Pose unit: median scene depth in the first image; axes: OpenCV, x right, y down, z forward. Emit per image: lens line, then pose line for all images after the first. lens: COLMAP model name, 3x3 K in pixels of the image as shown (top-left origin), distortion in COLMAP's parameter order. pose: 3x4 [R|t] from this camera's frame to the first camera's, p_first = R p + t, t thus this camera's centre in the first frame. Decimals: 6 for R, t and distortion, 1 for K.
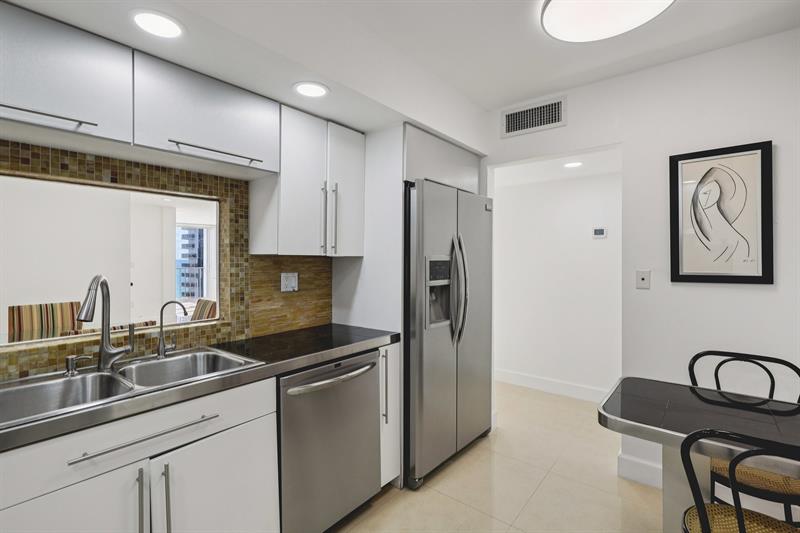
lens RADIAL K [[373.4, 0, 400.3], [0, 373.4, 261.7], [0, 0, 1]] dist [0.001472, -0.000144]
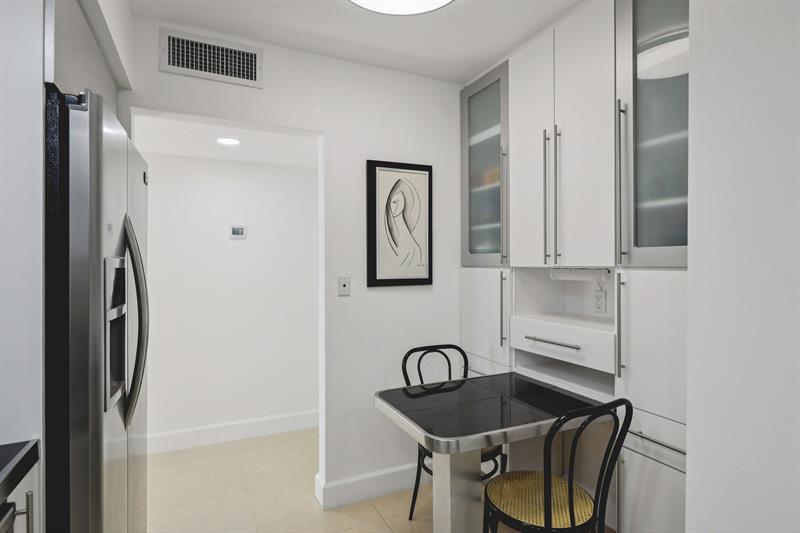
lens RADIAL K [[437.4, 0, 401.2], [0, 437.4, 270.4], [0, 0, 1]] dist [-0.001073, 0.000662]
pose [[0.429470, -0.009244, 0.903034, -0.285265], [0.007390, 0.999950, 0.006721, 0.002775], [-0.903051, 0.003787, 0.429517, 0.421334]]
